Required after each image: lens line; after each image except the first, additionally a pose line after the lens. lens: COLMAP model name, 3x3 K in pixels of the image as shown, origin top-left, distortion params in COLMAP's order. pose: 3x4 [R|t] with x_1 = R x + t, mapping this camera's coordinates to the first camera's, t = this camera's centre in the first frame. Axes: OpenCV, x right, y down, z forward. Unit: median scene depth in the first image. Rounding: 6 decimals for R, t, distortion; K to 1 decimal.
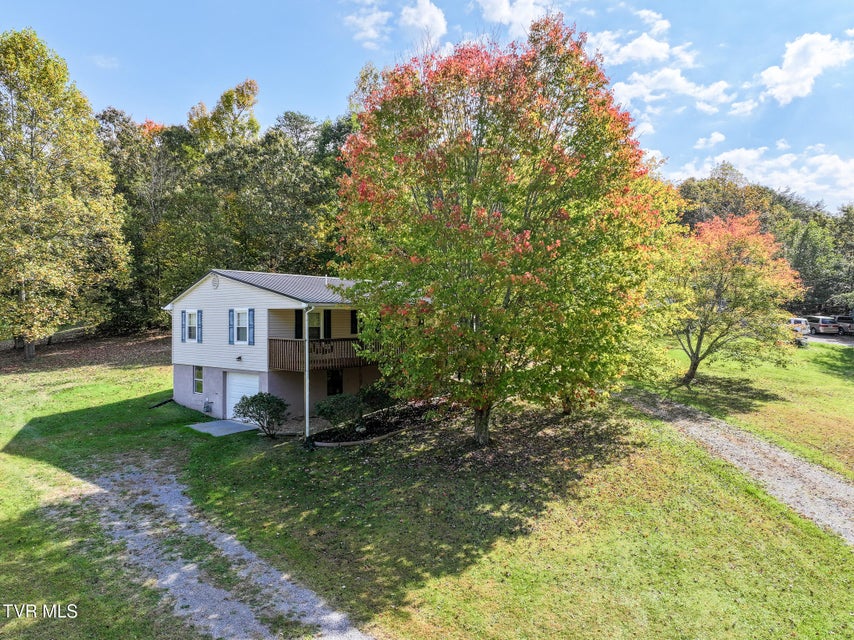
lens RADIAL K [[598.4, 0, 425.4], [0, 598.4, 322.3], [0, 0, 1]] dist [-0.002309, 0.019507]
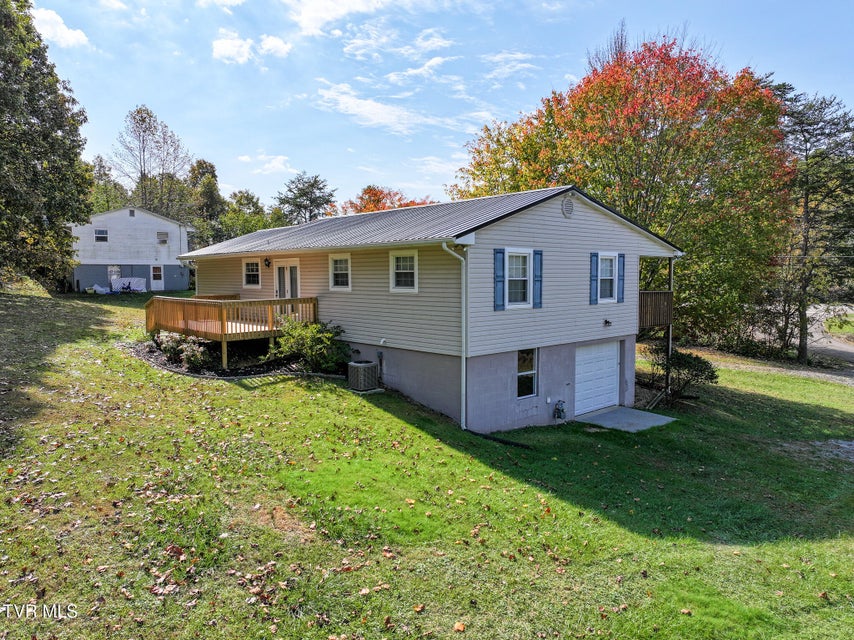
lens RADIAL K [[598.4, 0, 431.1], [0, 598.4, 313.9], [0, 0, 1]] dist [-0.002309, 0.019507]
pose [[0.109470, -0.067699, 0.991682, -0.939607], [-0.001827, 0.997663, 0.068309, 0.001158], [-0.993988, -0.009290, 0.109090, 1.020415]]
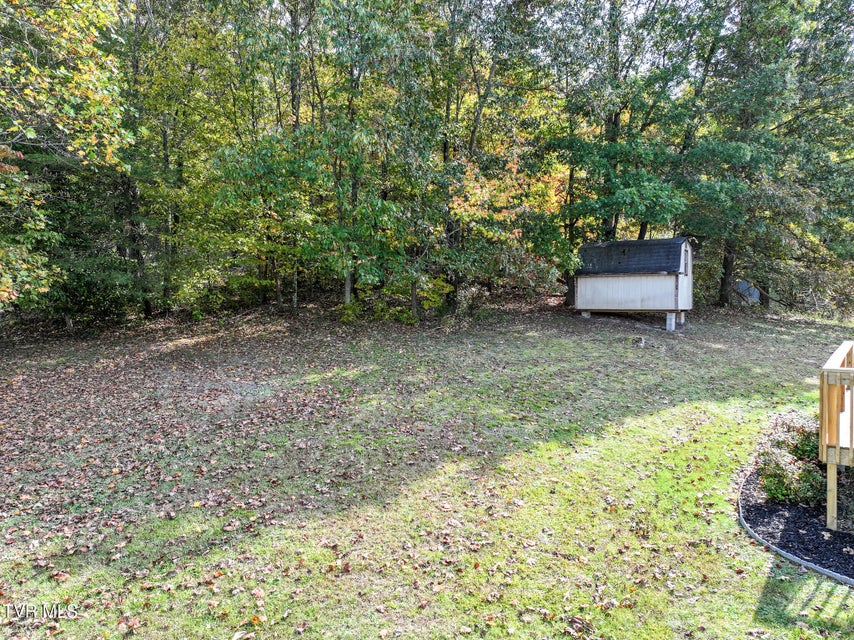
lens RADIAL K [[598.4, 0, 429.0], [0, 598.4, 319.1], [0, 0, 1]] dist [-0.002309, 0.019507]
pose [[0.996199, -0.002755, 0.087062, -0.555417], [0.000281, 0.999596, 0.028412, 0.000429], [-0.087105, -0.028280, 0.995798, 1.053464]]
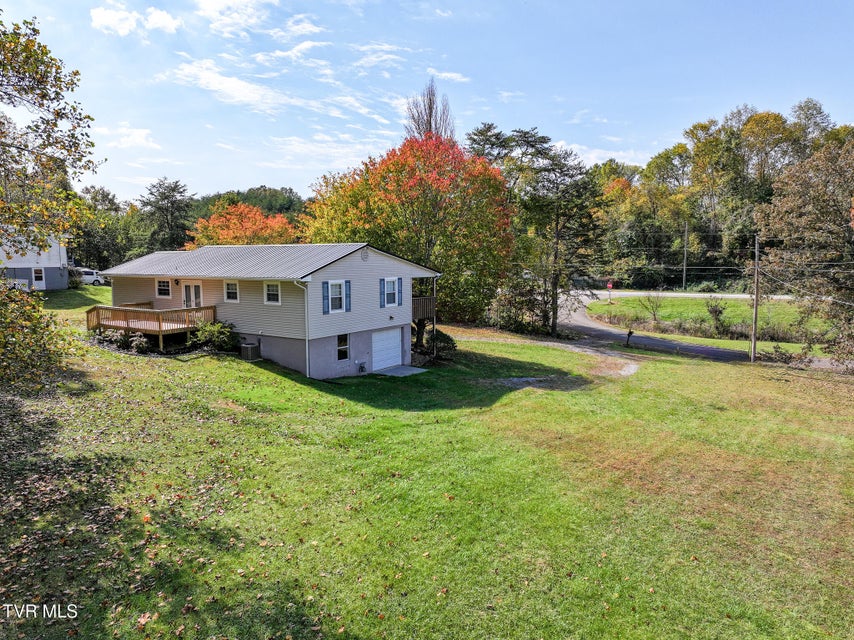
lens RADIAL K [[598.4, 0, 432.8], [0, 598.4, 320.4], [0, 0, 1]] dist [-0.002309, 0.019507]
pose [[-0.132575, -0.108987, 0.985163, -1.407877], [-0.004364, 0.993991, 0.109376, -0.064824], [-0.991163, 0.010201, -0.132254, 0.974423]]
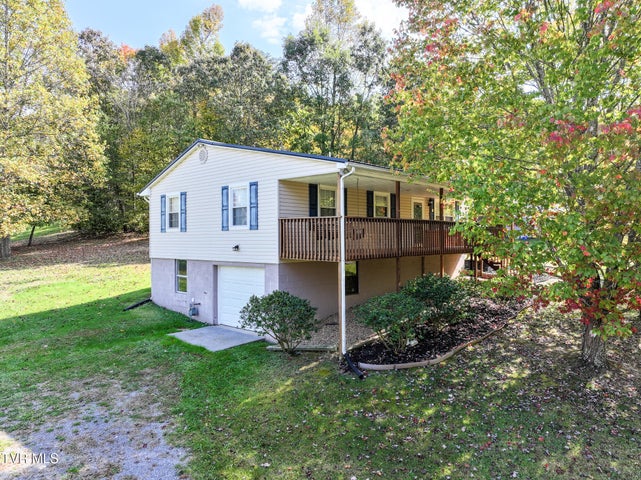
lens RADIAL K [[449.2, 0, 320.1], [0, 449.2, 241.9], [0, 0, 1]] dist [-0.002309, 0.019507]
pose [[0.999656, -0.002279, -0.026129, -0.168836], [0.002384, 0.999989, 0.003981, 0.045709], [0.026119, -0.004042, 0.999651, 0.377152]]
